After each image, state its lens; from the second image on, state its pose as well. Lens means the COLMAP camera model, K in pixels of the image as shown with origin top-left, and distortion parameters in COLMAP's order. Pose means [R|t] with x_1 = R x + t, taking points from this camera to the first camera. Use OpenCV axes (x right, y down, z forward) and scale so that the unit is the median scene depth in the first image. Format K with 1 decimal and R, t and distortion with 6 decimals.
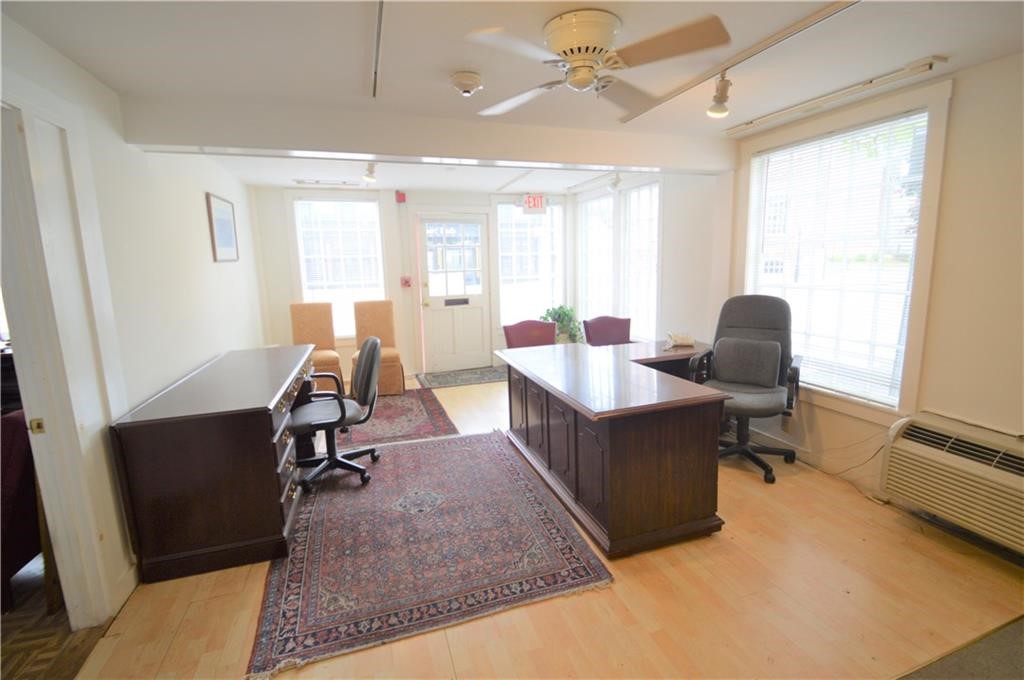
lens RADIAL K [[454.4, 0, 512.8], [0, 454.4, 335.1], [0, 0, 1]] dist [0.009972, -0.014529]
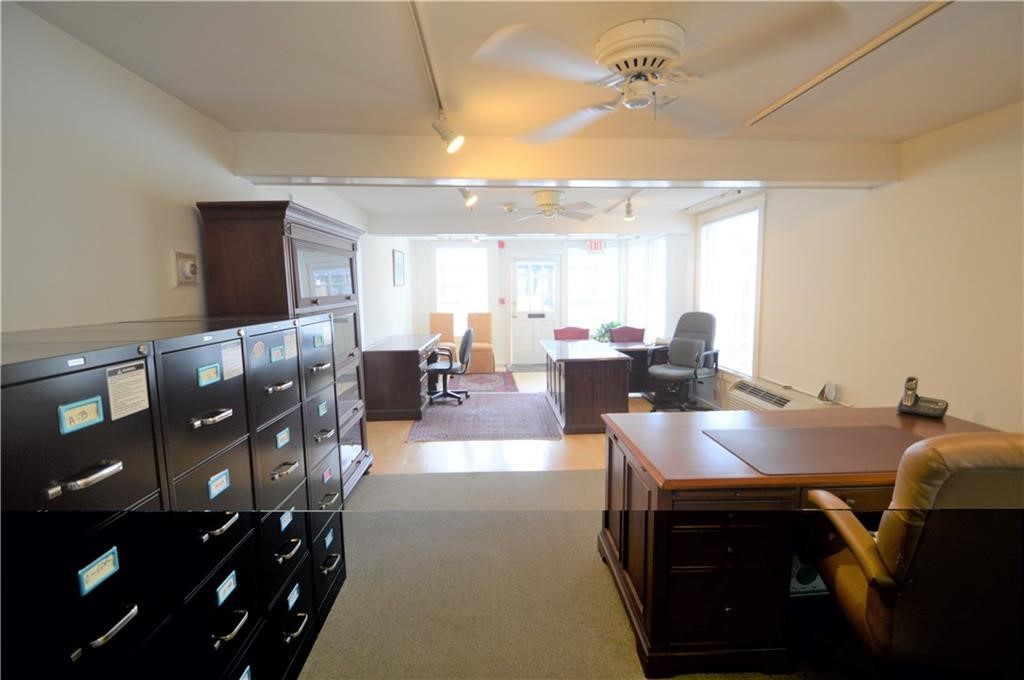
lens RADIAL K [[454.4, 0, 512.8], [0, 454.4, 335.1], [0, 0, 1]] dist [0.009972, -0.014529]
pose [[0.963061, 0.043341, -0.265773, 0.331973], [-0.057778, 0.997235, -0.046742, 0.103656], [0.263013, 0.060371, 0.962902, -0.687050]]
